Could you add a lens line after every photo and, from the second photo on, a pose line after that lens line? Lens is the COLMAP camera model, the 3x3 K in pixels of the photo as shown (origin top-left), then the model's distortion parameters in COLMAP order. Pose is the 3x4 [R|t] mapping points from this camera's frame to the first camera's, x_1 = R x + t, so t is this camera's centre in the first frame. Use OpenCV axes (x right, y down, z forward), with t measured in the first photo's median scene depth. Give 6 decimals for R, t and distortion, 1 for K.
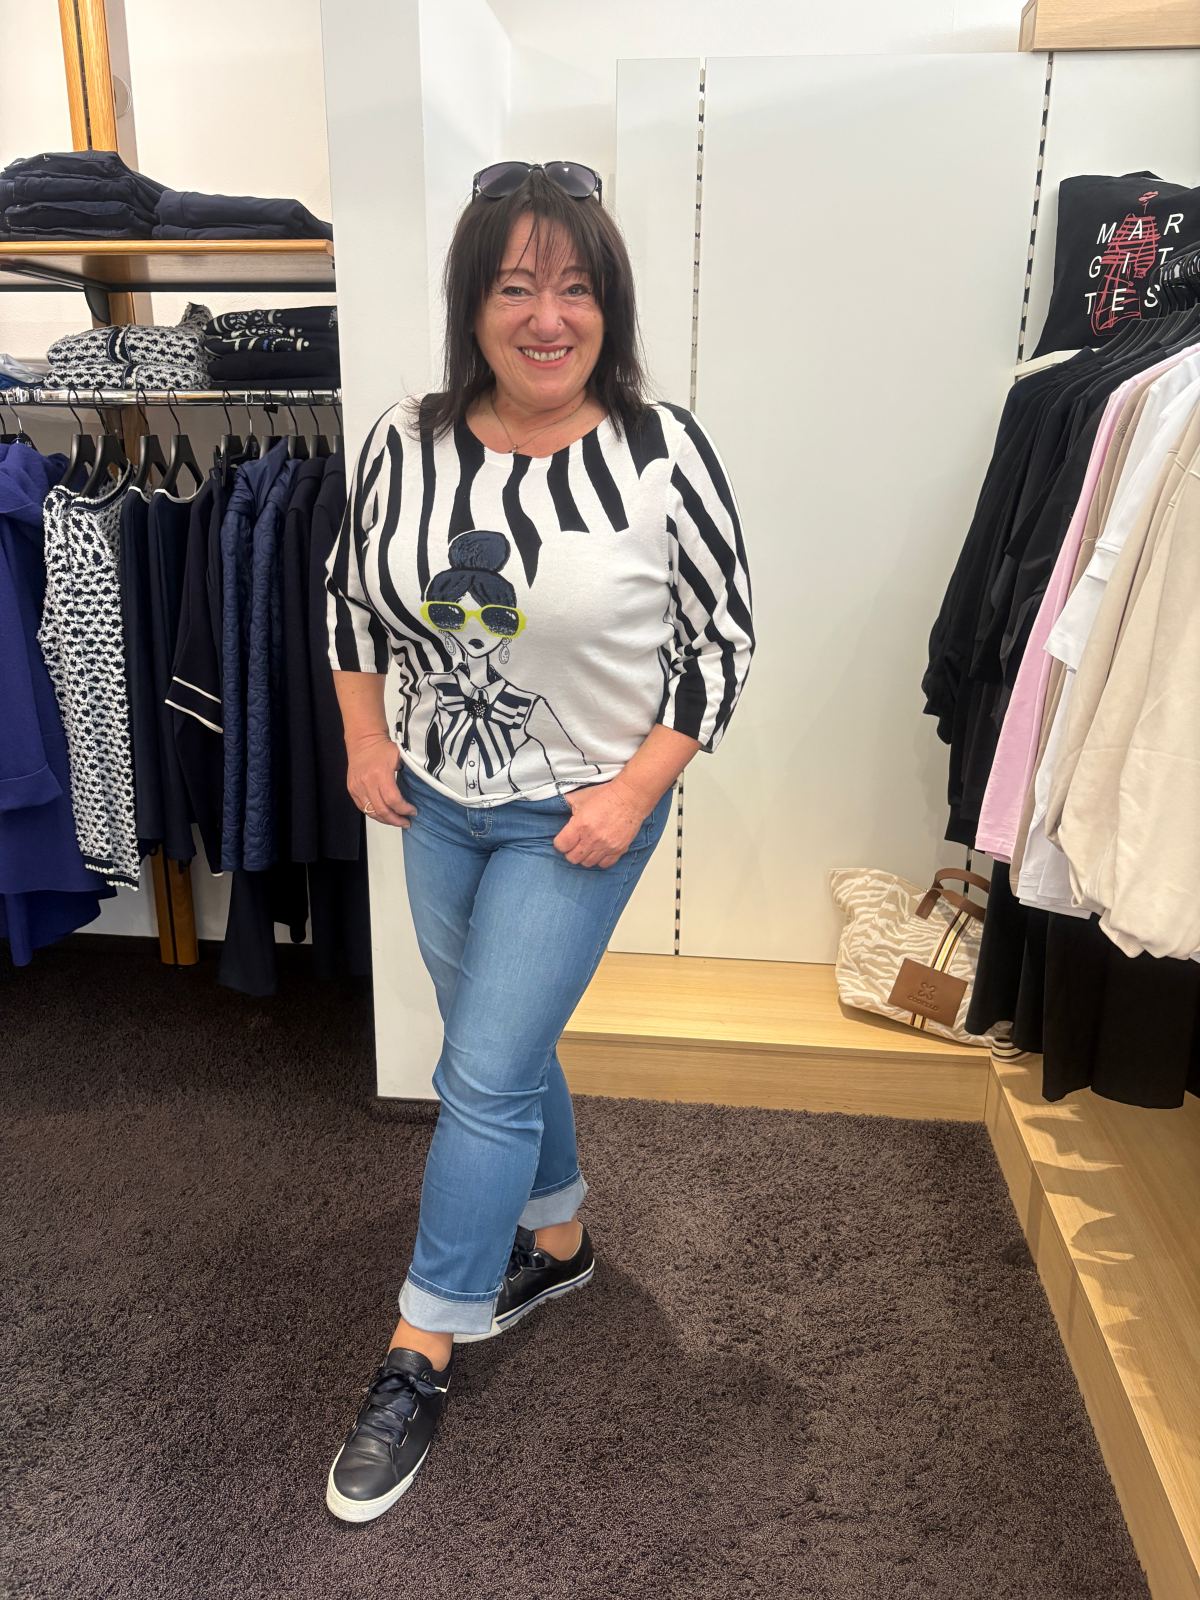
lens RADIAL K [[1217.7, 0, 597.4], [0, 1217.7, 799.8], [0, 0, 1]] dist [0.027406, -0.033111]
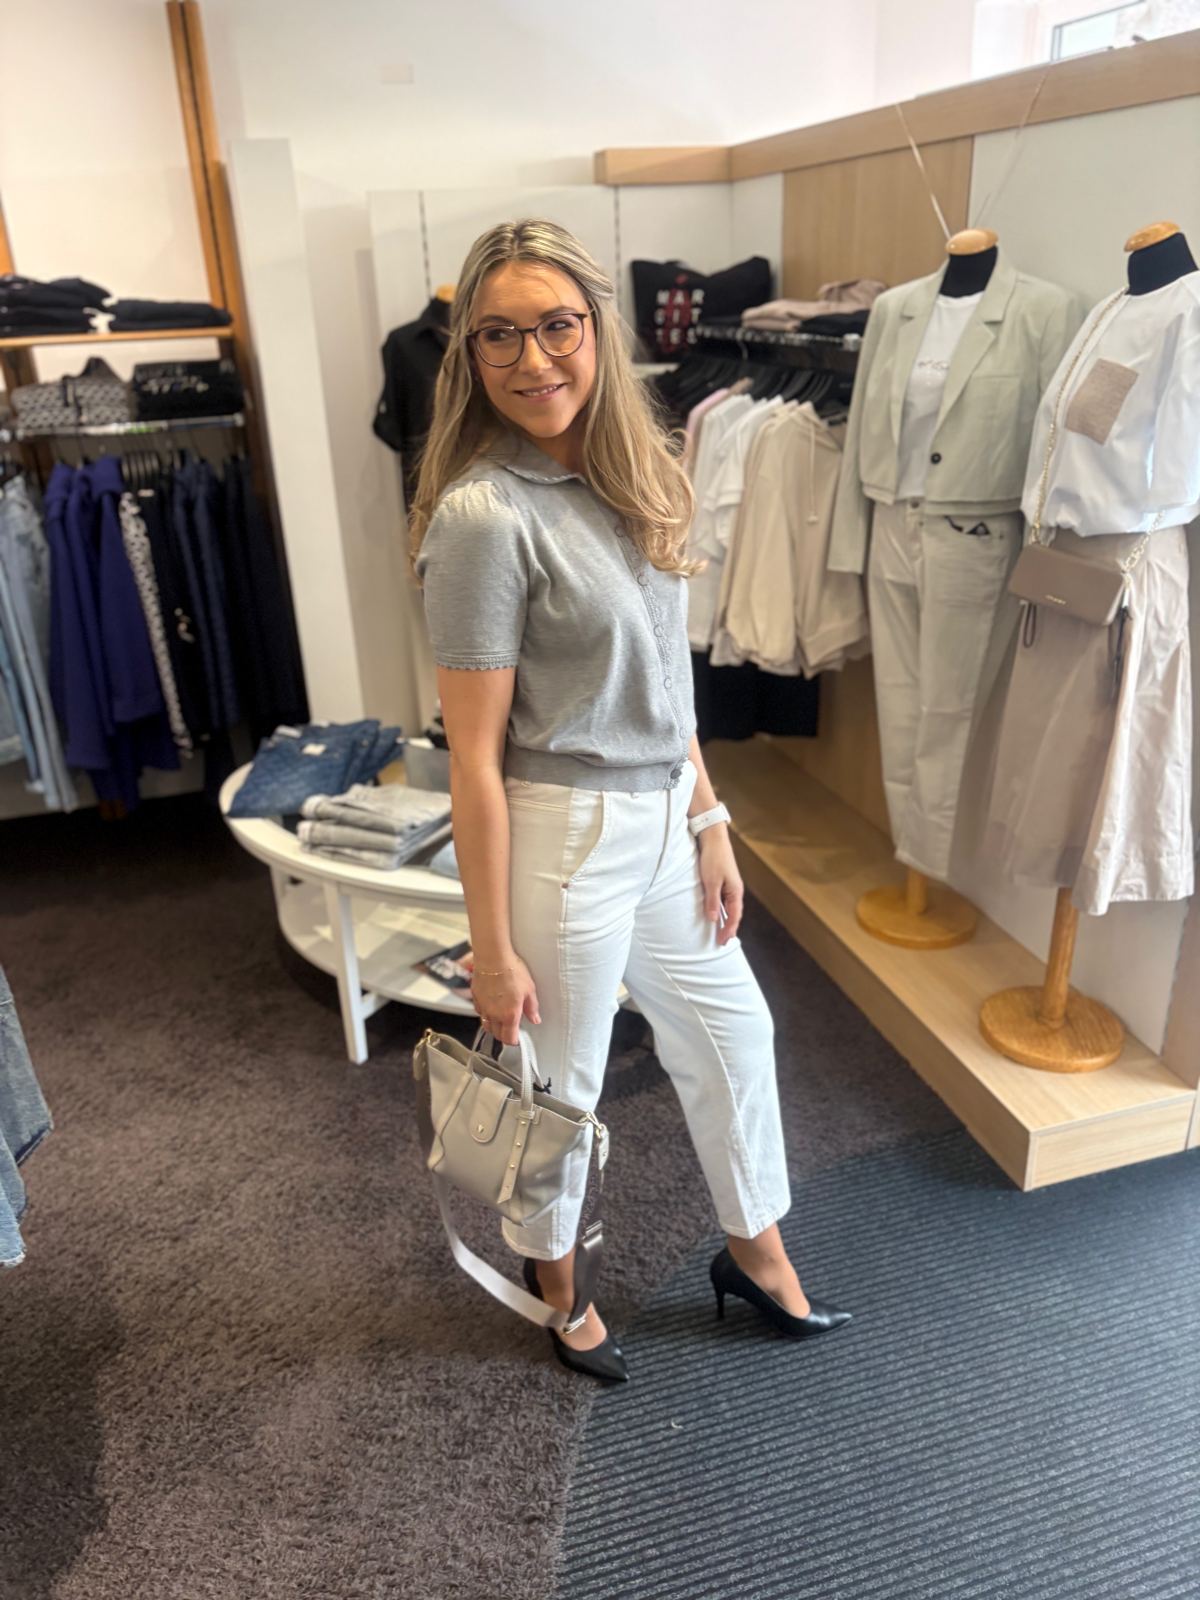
lens RADIAL K [[1217.7, 0, 605.0], [0, 1217.7, 803.8], [0, 0, 1]] dist [0.027406, -0.033111]
pose [[0.914925, -0.199933, 0.350625, -0.435613], [0.155774, 0.976302, 0.150228, -0.009155], [-0.372352, -0.082829, 0.924388, -0.690300]]
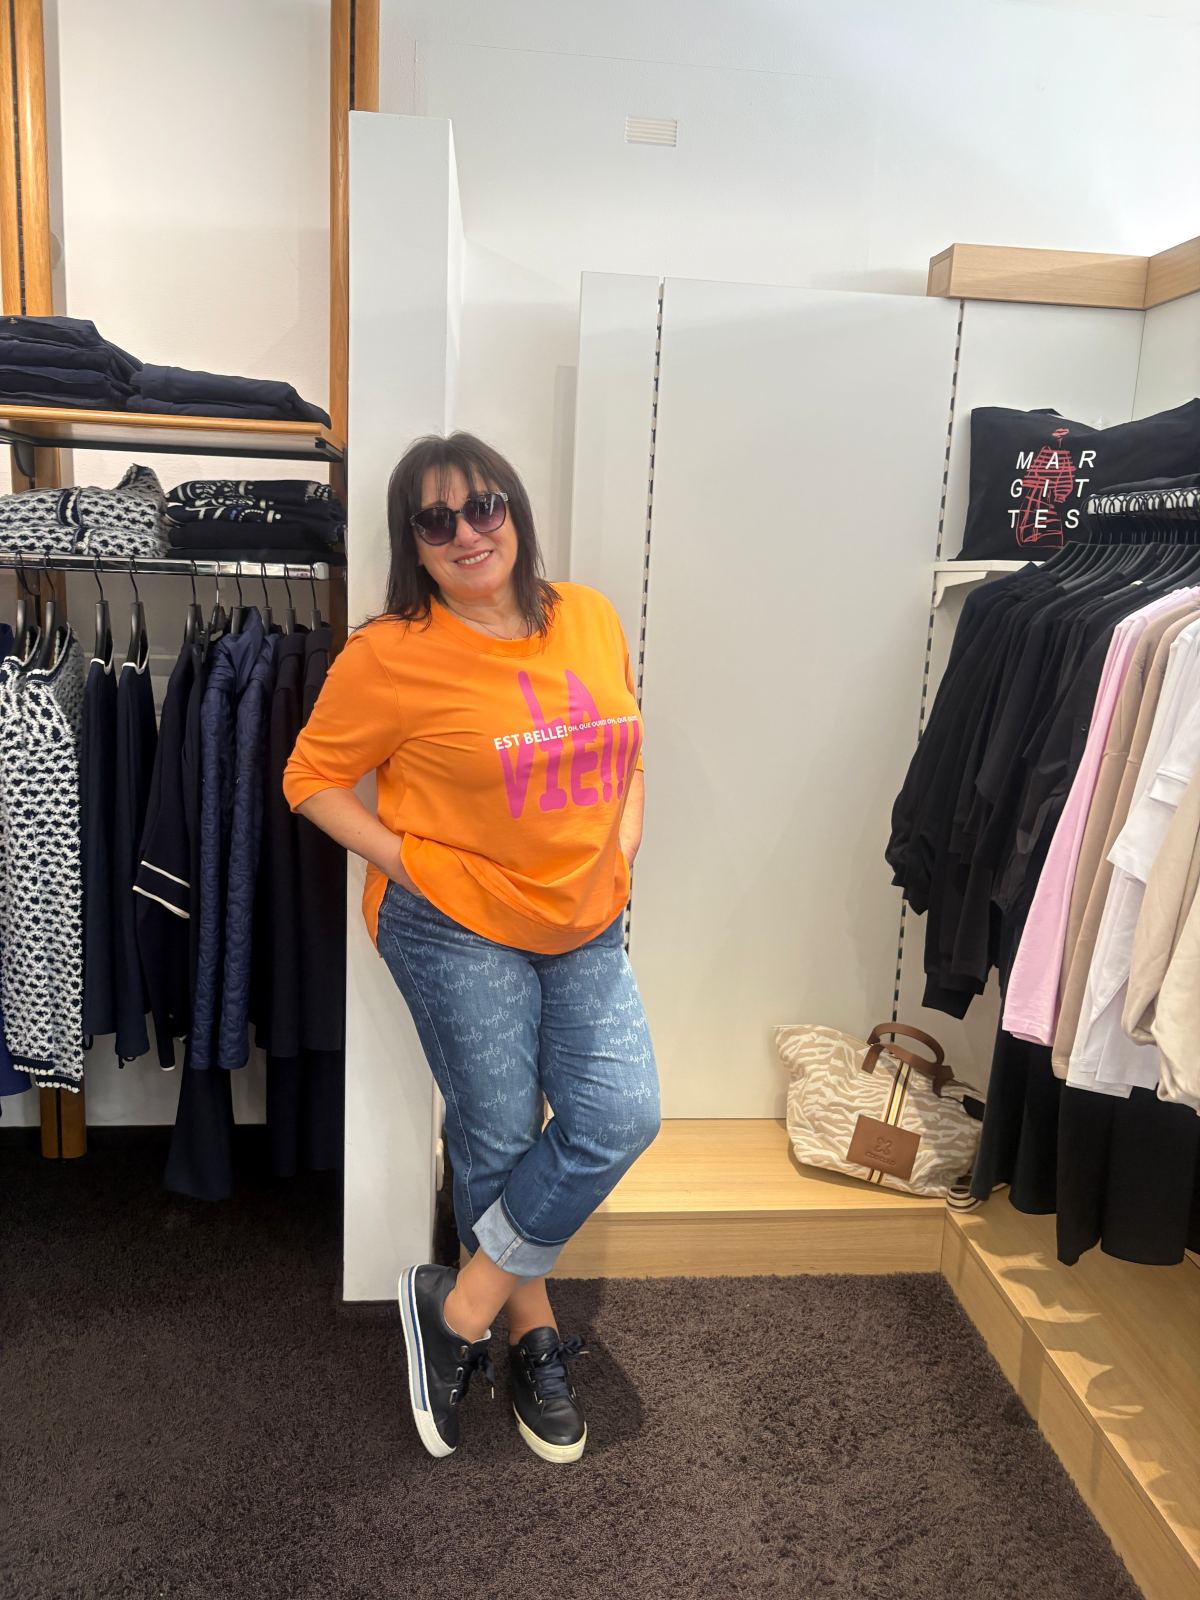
lens RADIAL K [[1217.7, 0, 612.3], [0, 1217.7, 779.3], [0, 0, 1]] dist [0.027406, -0.033111]
pose [[0.976465, -0.001196, 0.215675, -0.193260], [0.023324, 0.994706, -0.100083, -0.059677], [-0.214413, 0.102758, 0.971323, 0.008753]]
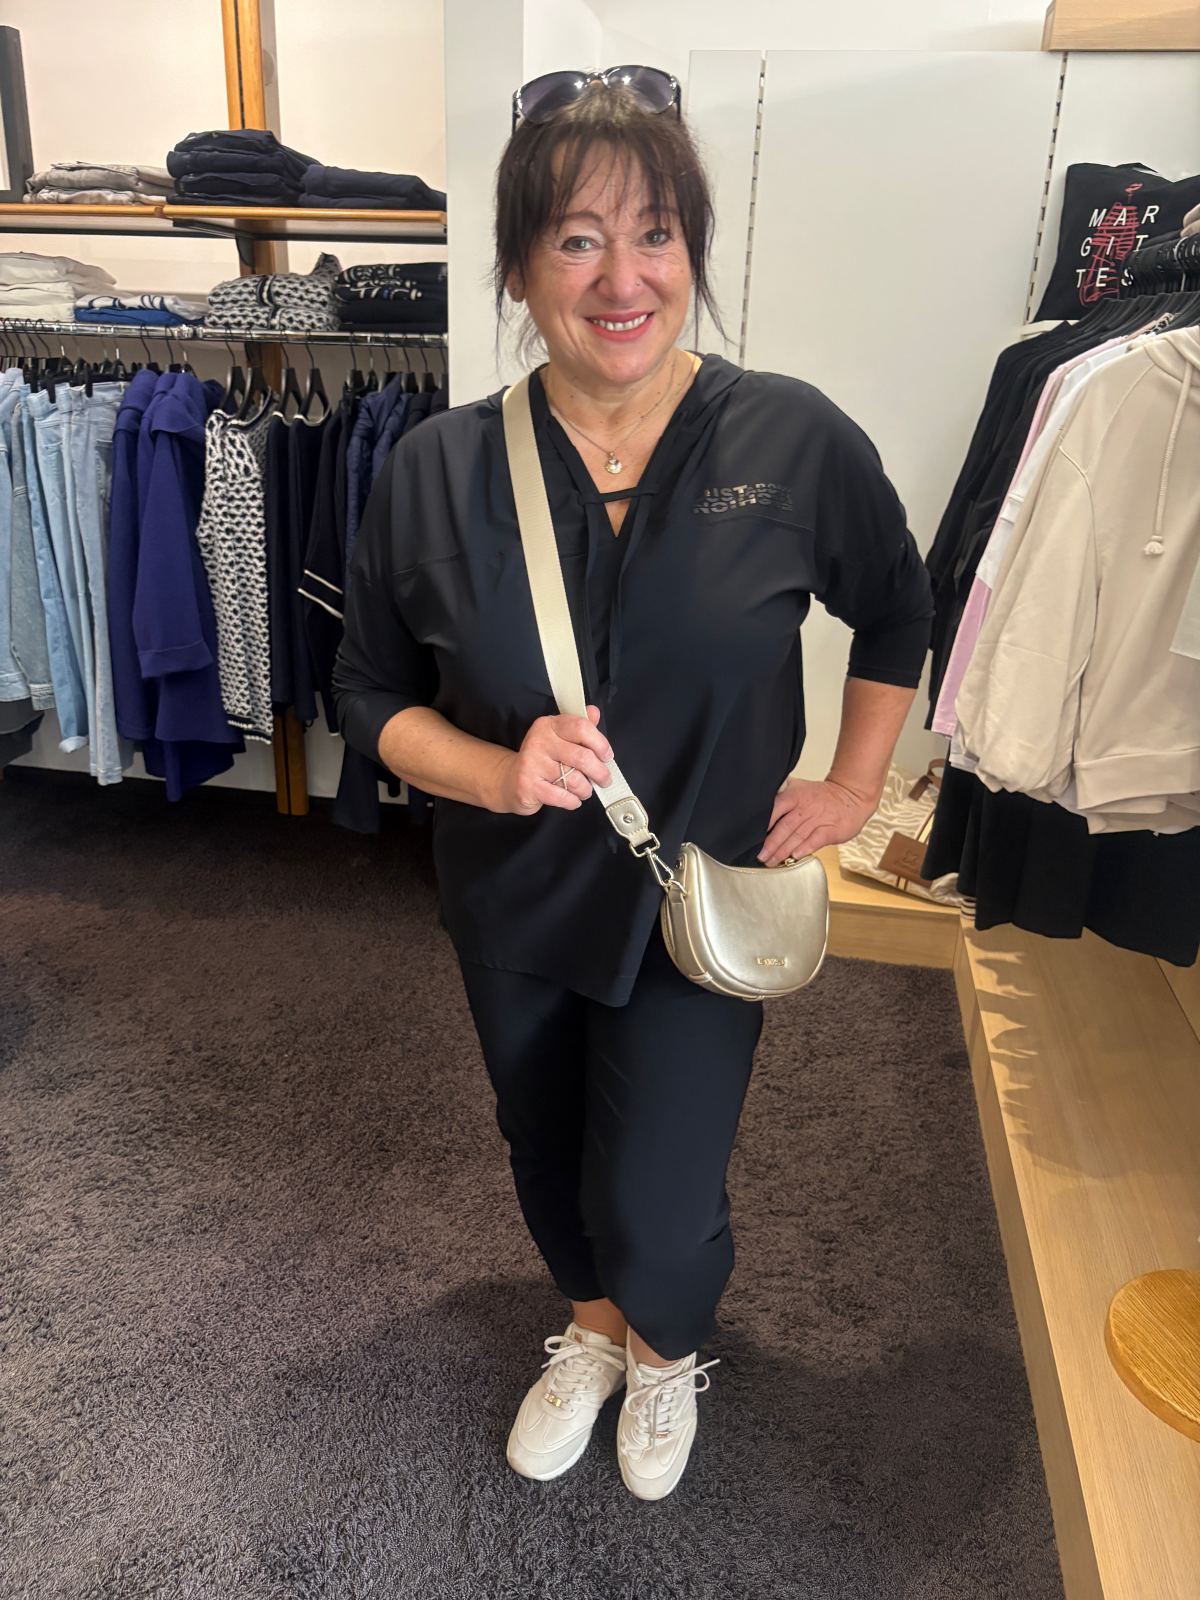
lens RADIAL K [[1217.7, 0, 593.4], [0, 1217.7, 801.2], [0, 0, 1]] dist [0.027406, -0.033111]
pose [[0.997005, 0.049073, -0.059769, 0.029496], [-0.044539, 0.996191, 0.074962, 0.026323], [0.063220, -0.072076, 0.995394, -0.227197]]
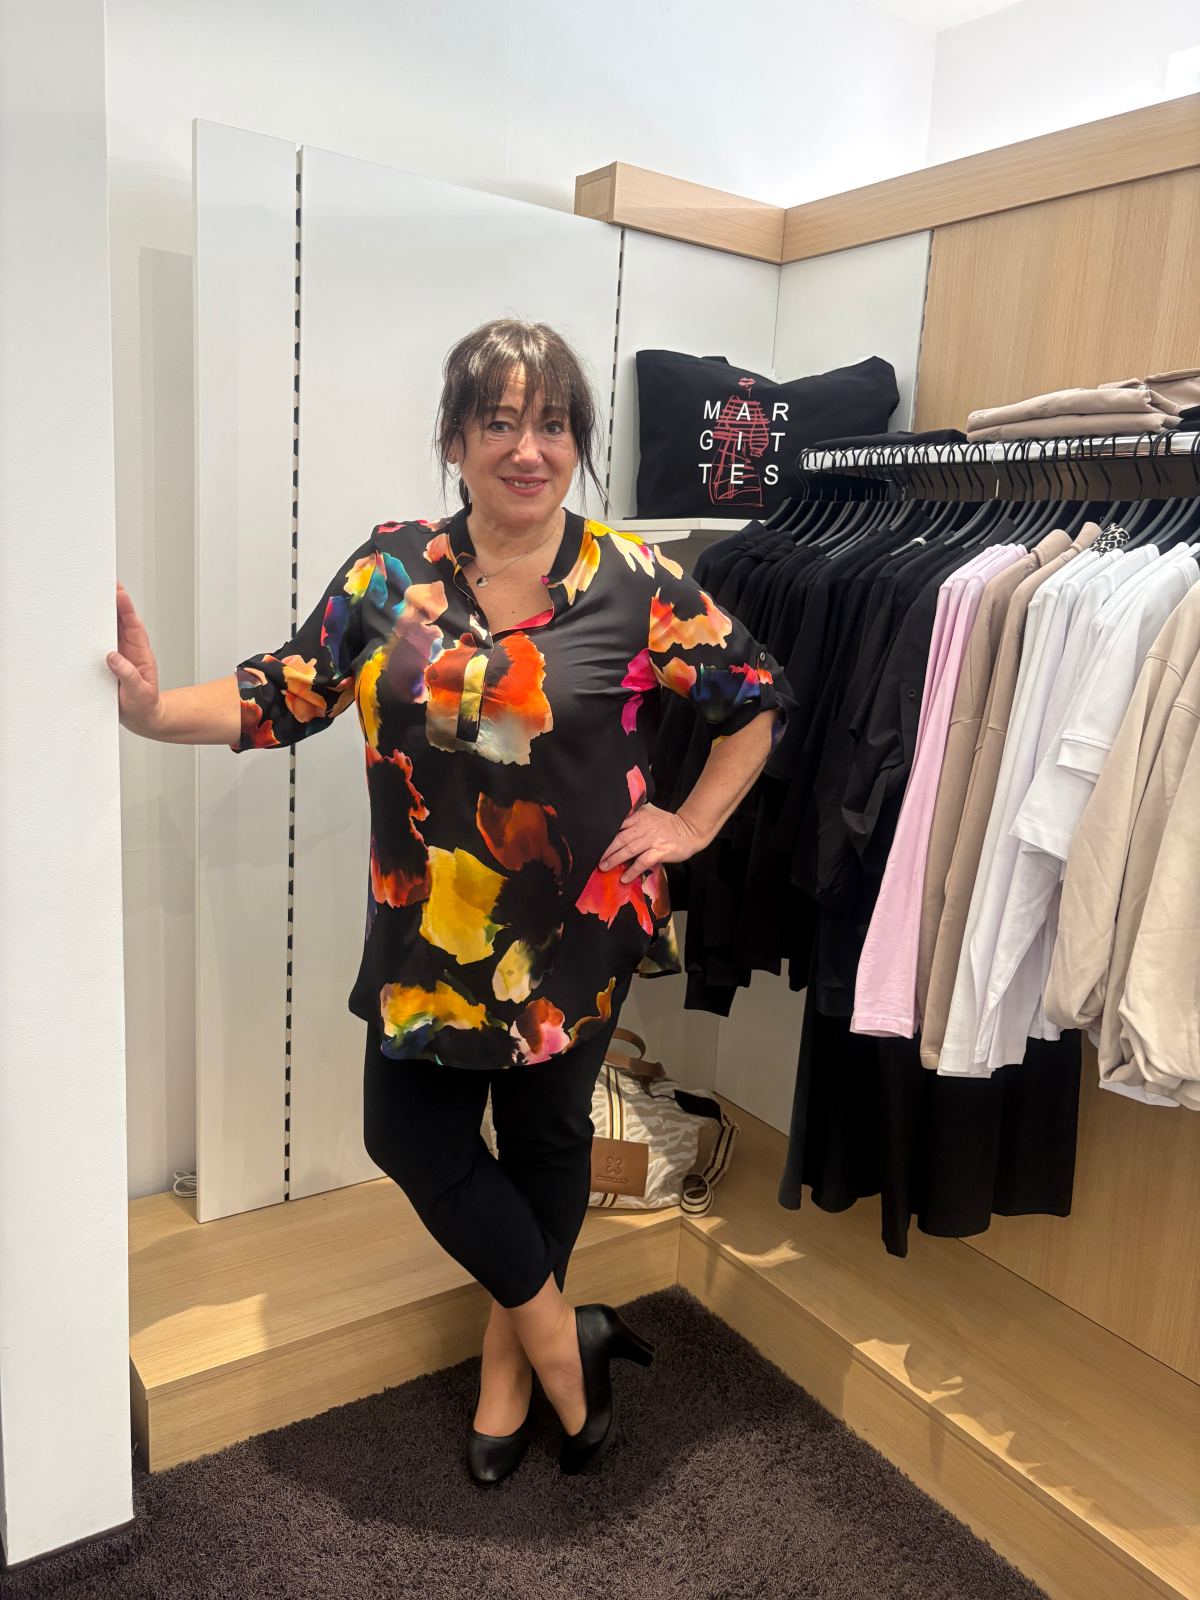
lens RADIAL K [[1217.7, 0, 606.0], [0, 1217.7, 794.5], [0, 0, 1]] dist [0.027406, -0.033111]
pose [[0.758750, -0.085167, 0.645790, -0.345645], [0.135597, 0.990348, -0.028708, -0.109132], [-0.637112, 0.109350, 0.762975, 0.273201]]
